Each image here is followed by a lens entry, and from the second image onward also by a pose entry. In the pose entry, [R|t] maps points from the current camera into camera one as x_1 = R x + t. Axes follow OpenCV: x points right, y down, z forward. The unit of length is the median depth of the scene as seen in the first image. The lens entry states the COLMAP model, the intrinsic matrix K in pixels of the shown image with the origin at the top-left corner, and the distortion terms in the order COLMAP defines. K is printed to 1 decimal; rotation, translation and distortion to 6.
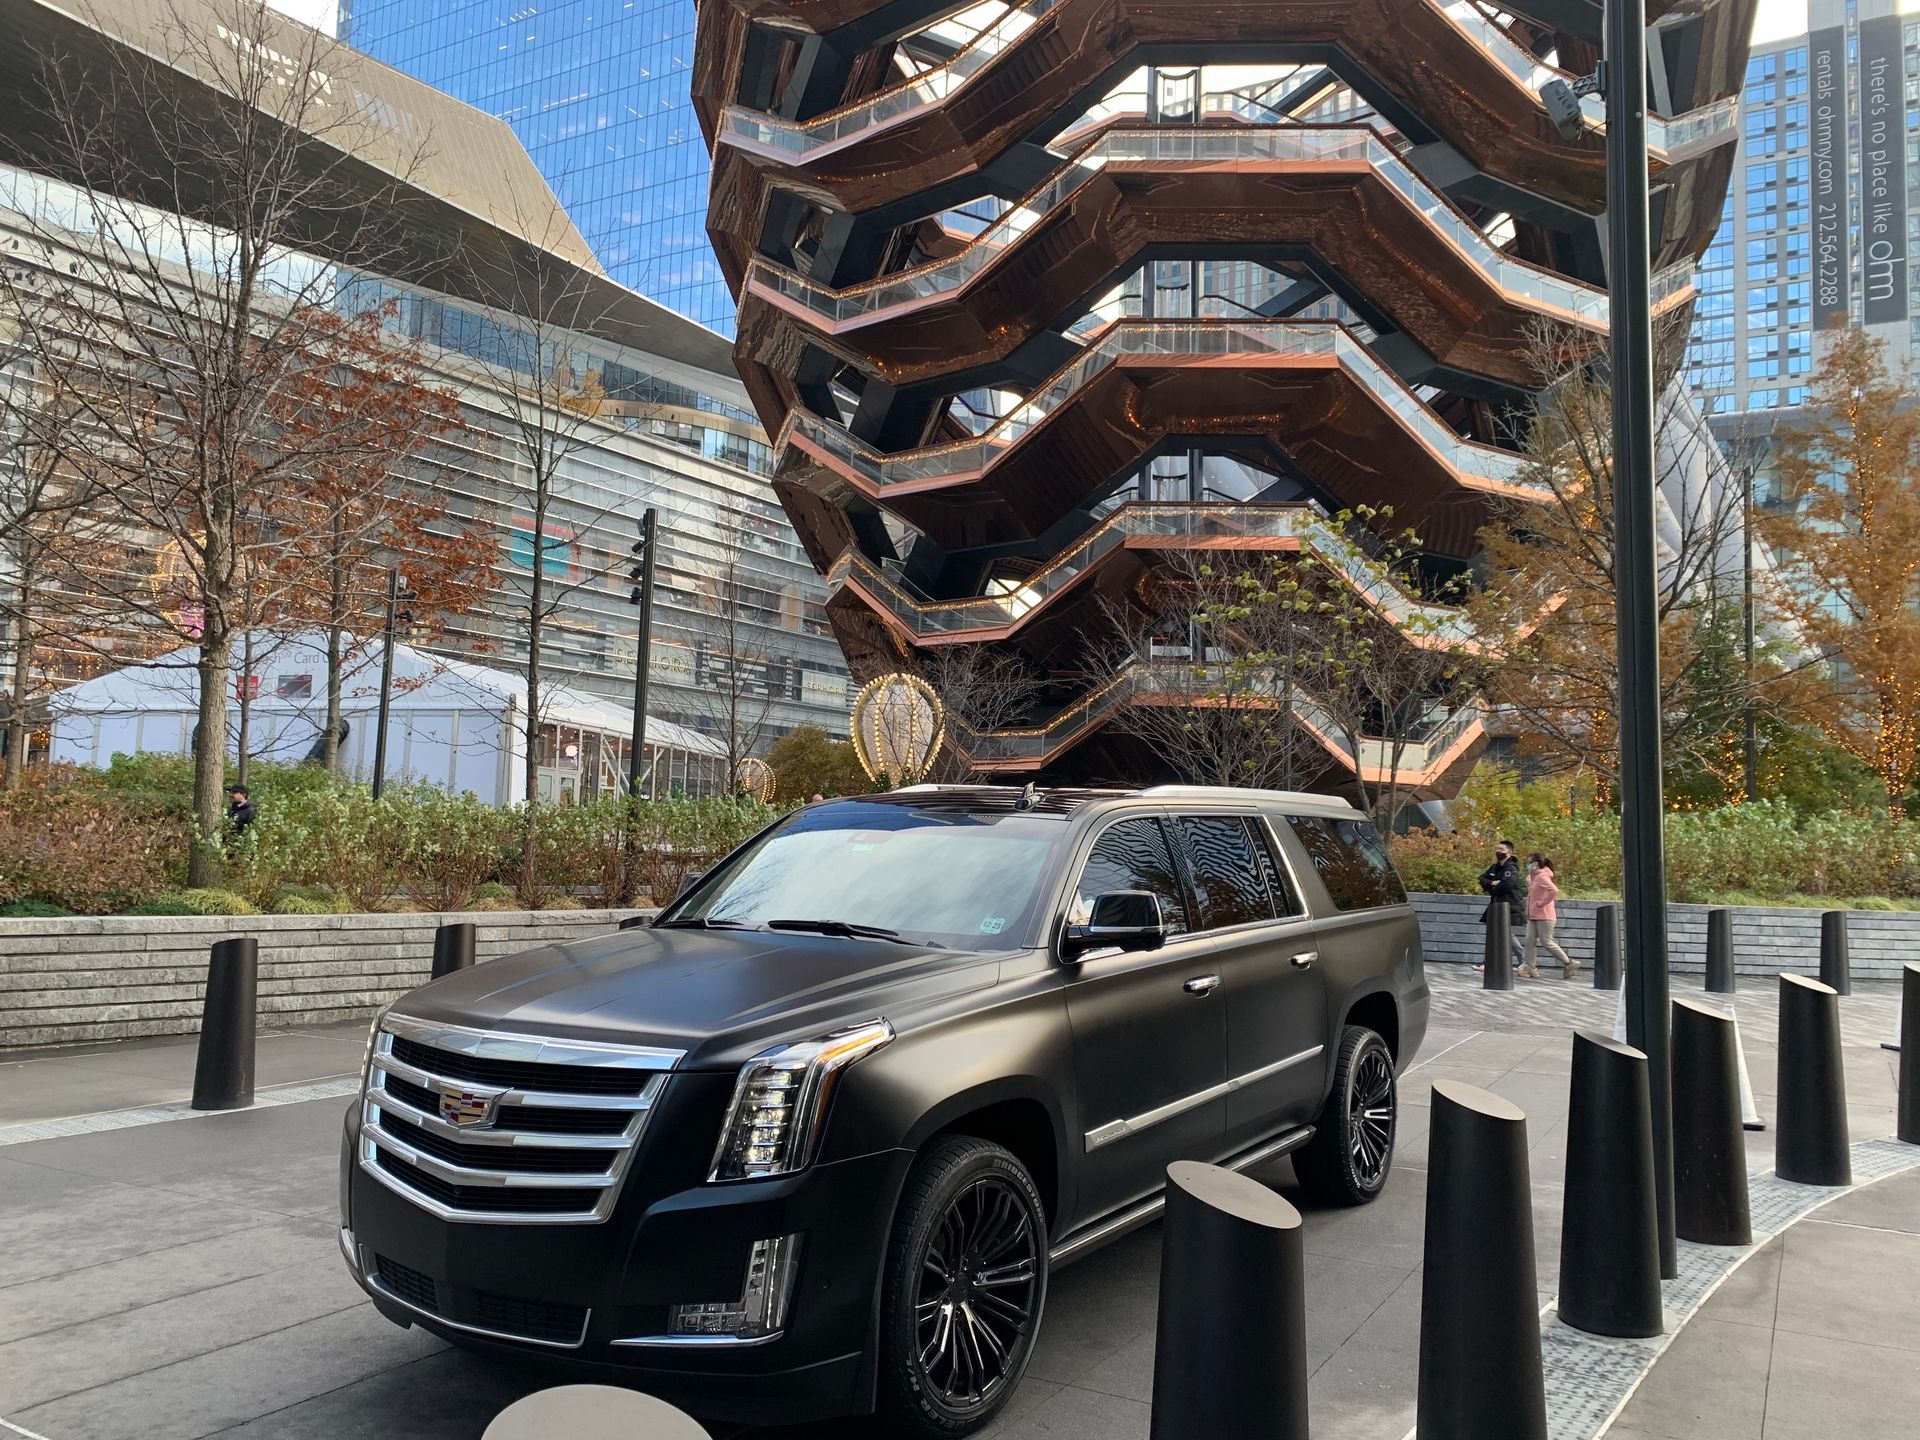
lens RADIAL K [[1545.3, 0, 966.7], [0, 1545.3, 727.7], [0, 0, 1]] dist [0.046400, -0.063557]
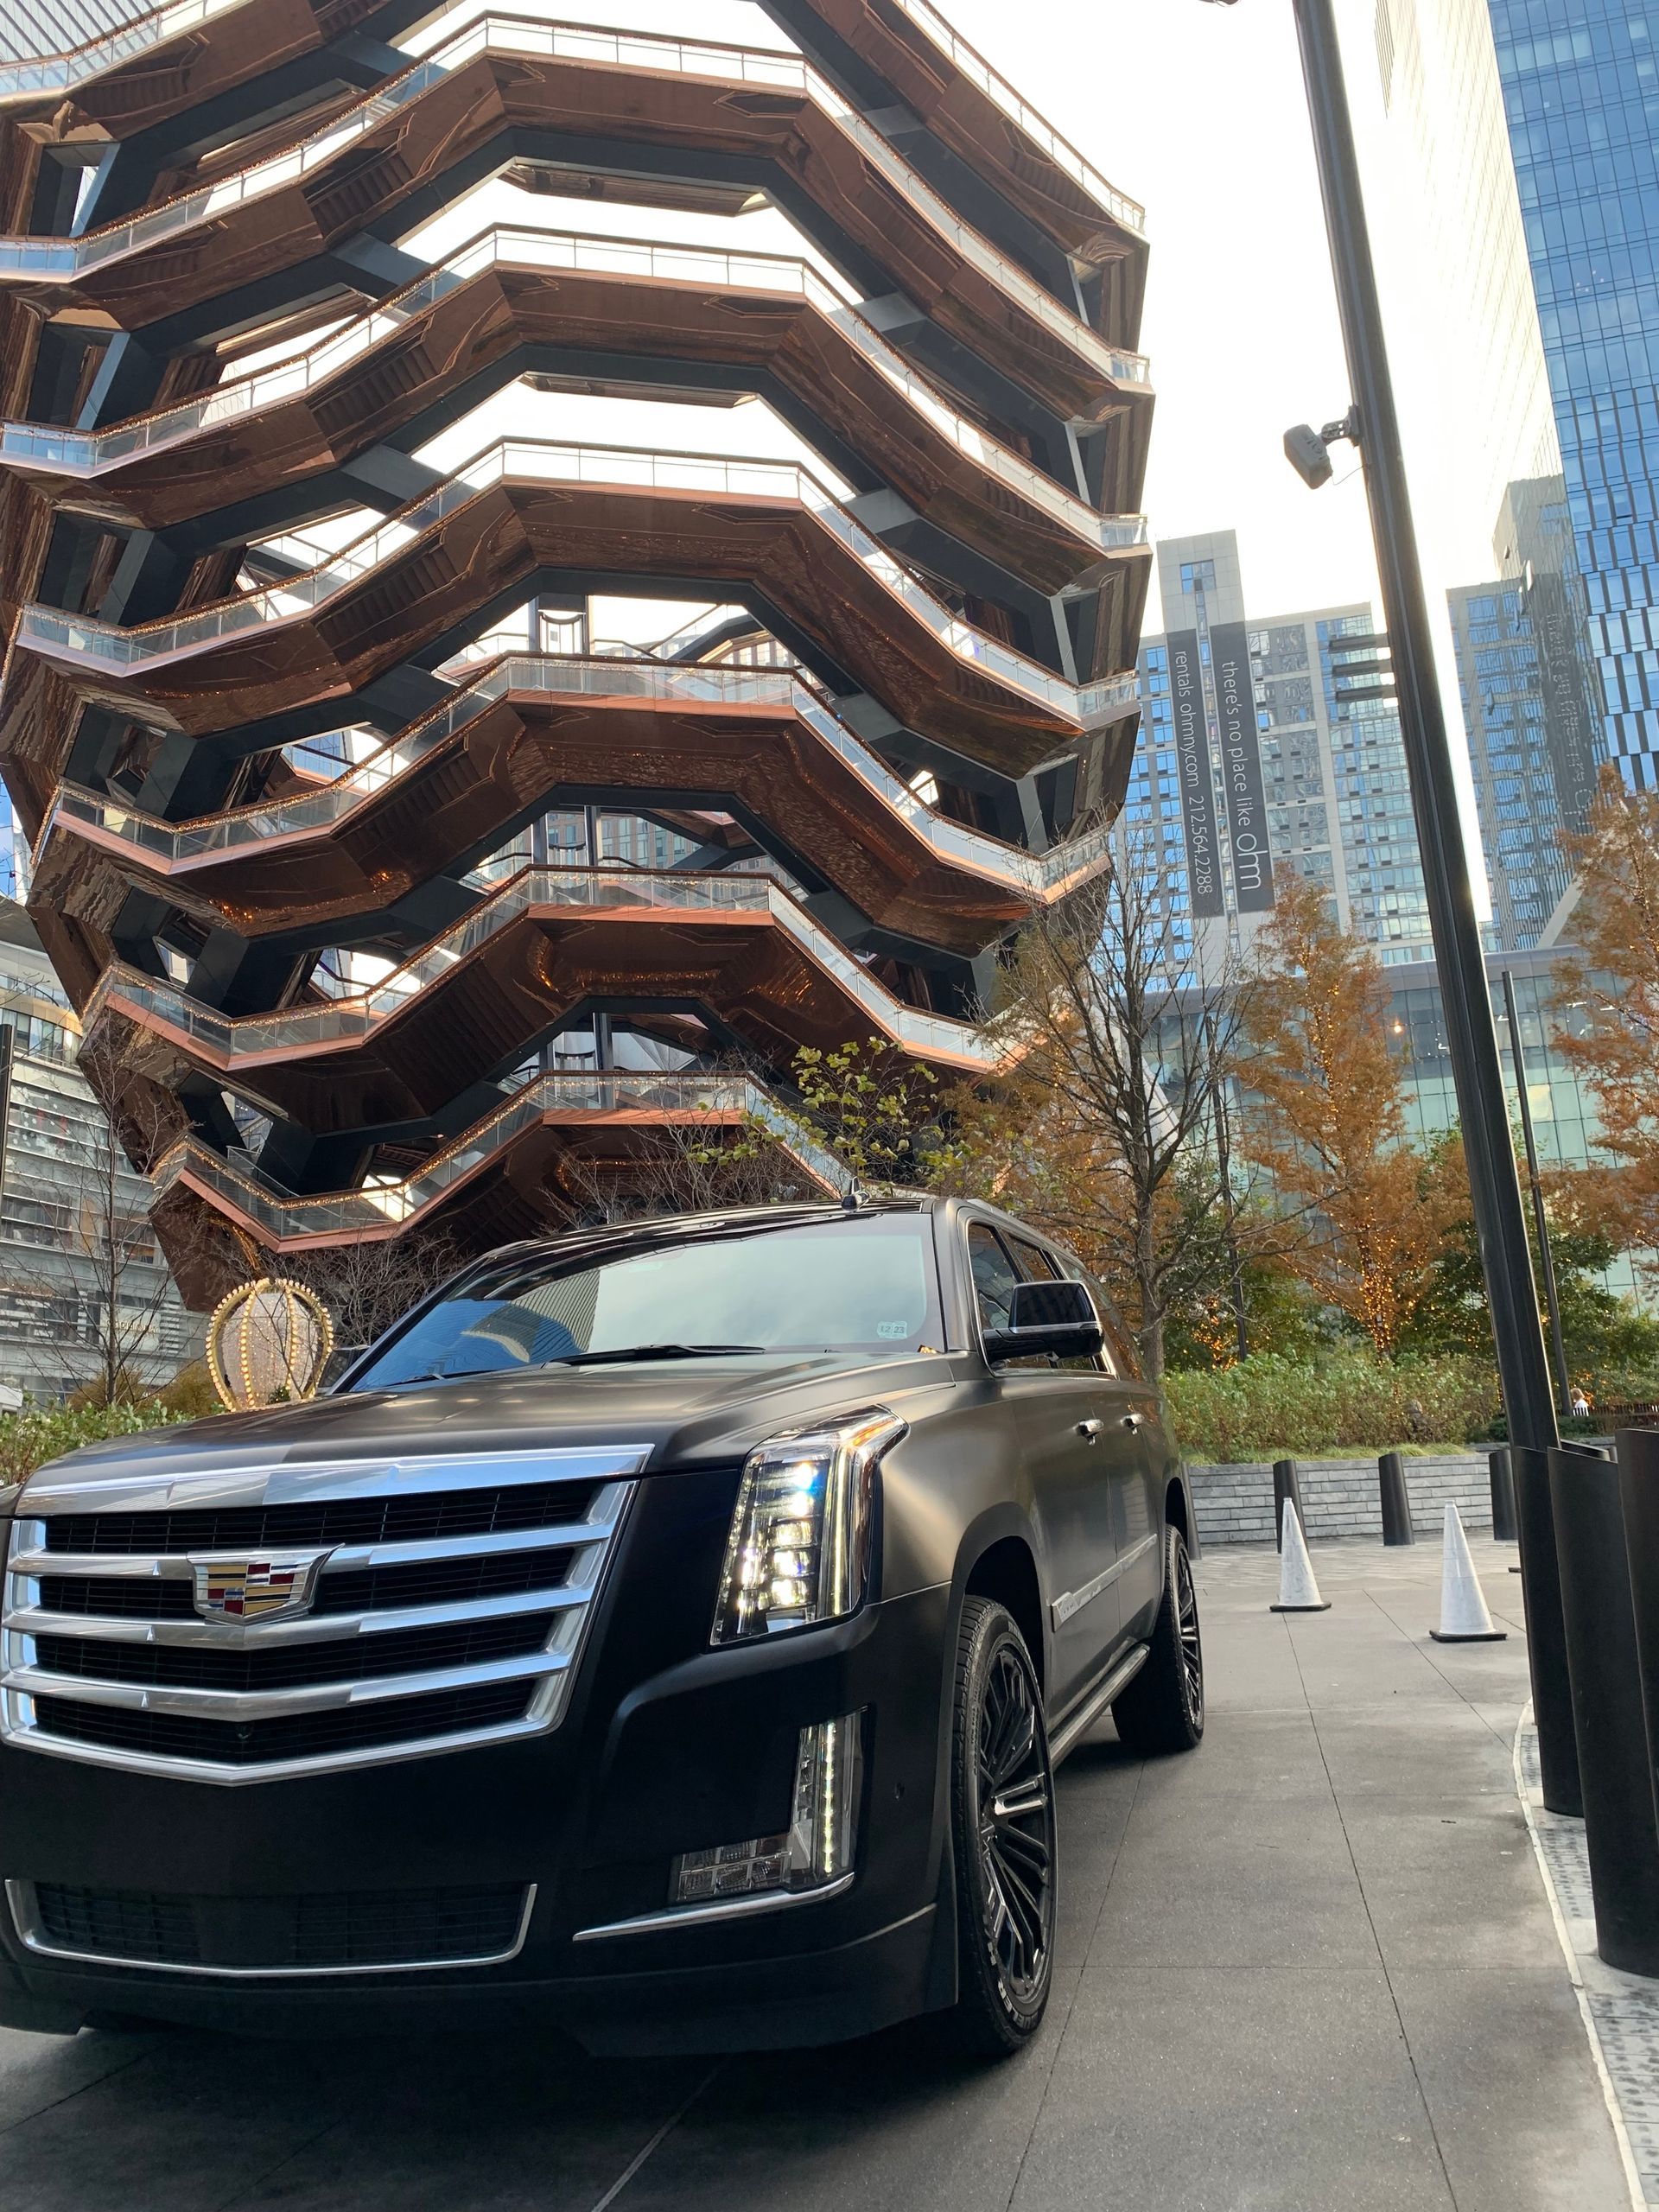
lens RADIAL K [[1745.6, 0, 829.5], [0, 1745.6, 1106.0], [0, 0, 1]] dist [0.158379, -0.422850]
pose [[0.950147, -0.010800, 0.311615, -0.046958], [0.059821, 0.987148, -0.148189, 0.025551], [-0.306009, 0.159443, 0.938582, 0.038470]]
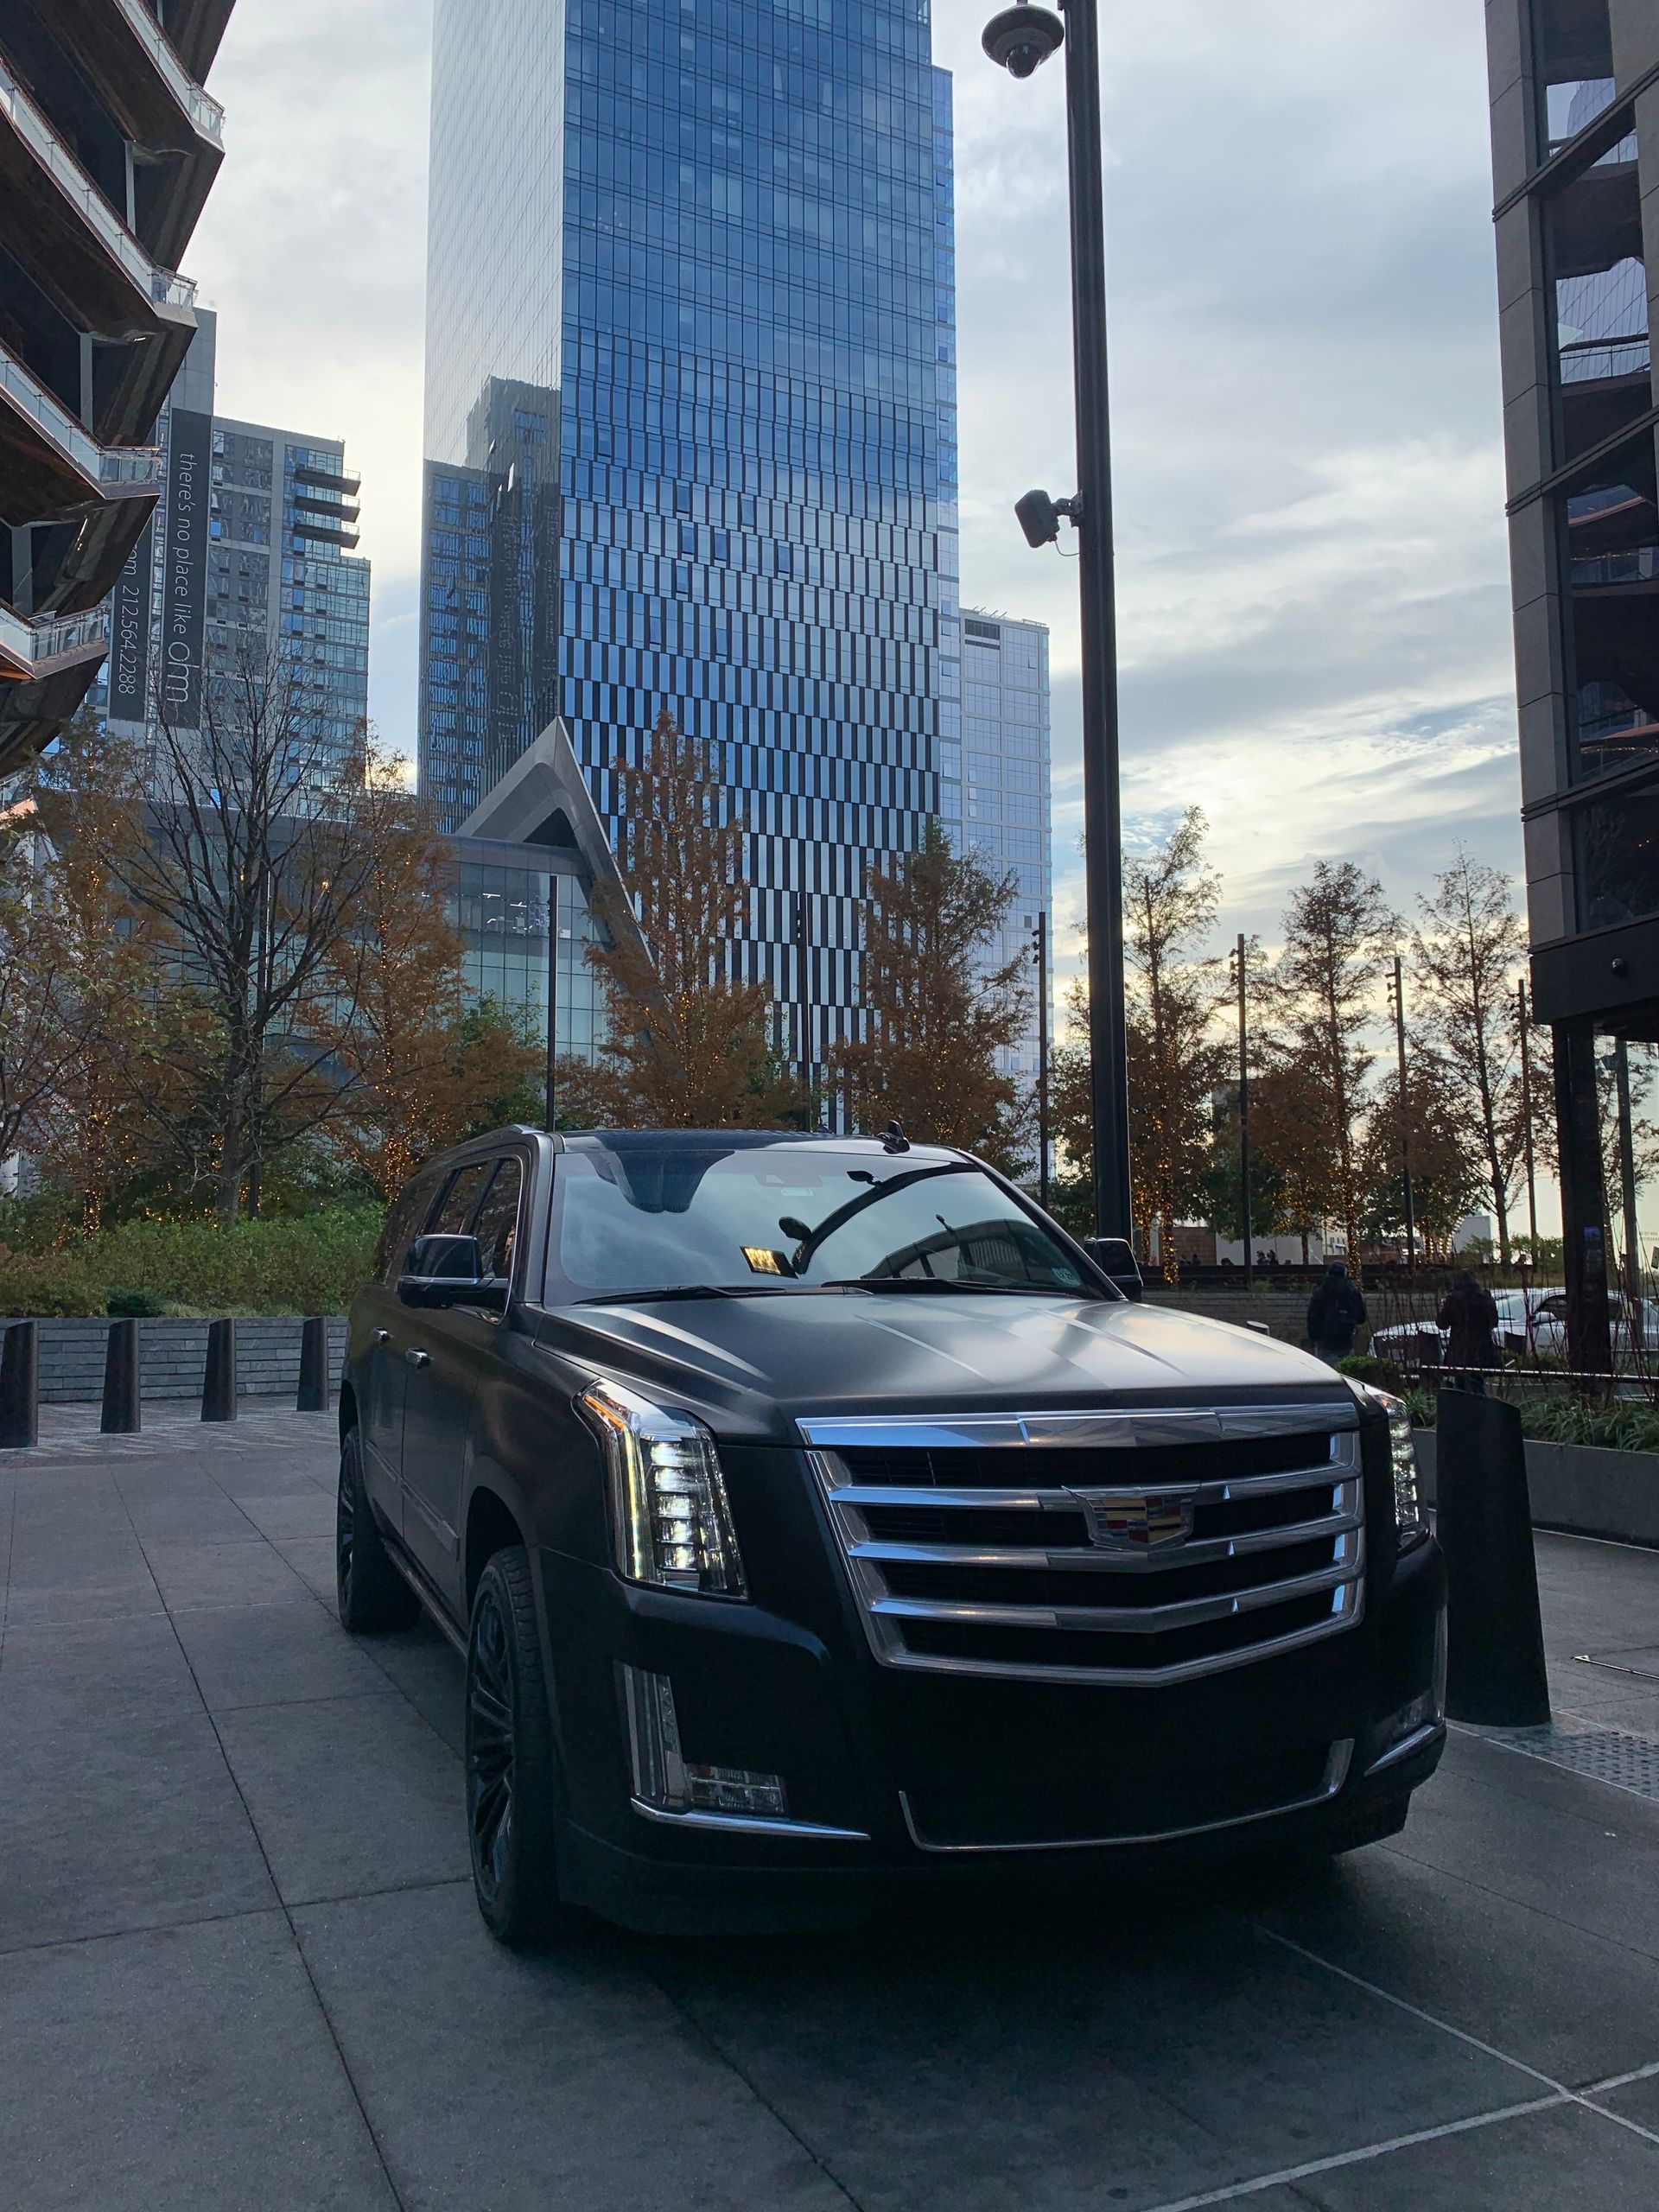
lens RADIAL K [[1787.1, 0, 779.1], [0, 1787.1, 1138.6], [0, 0, 1]] dist [0.010993, -0.001213]
pose [[0.552970, 0.044457, 0.832014, -0.157666], [-0.037990, 0.998882, -0.028125, 0.015126], [-0.832335, -0.016056, 0.554041, 0.101858]]
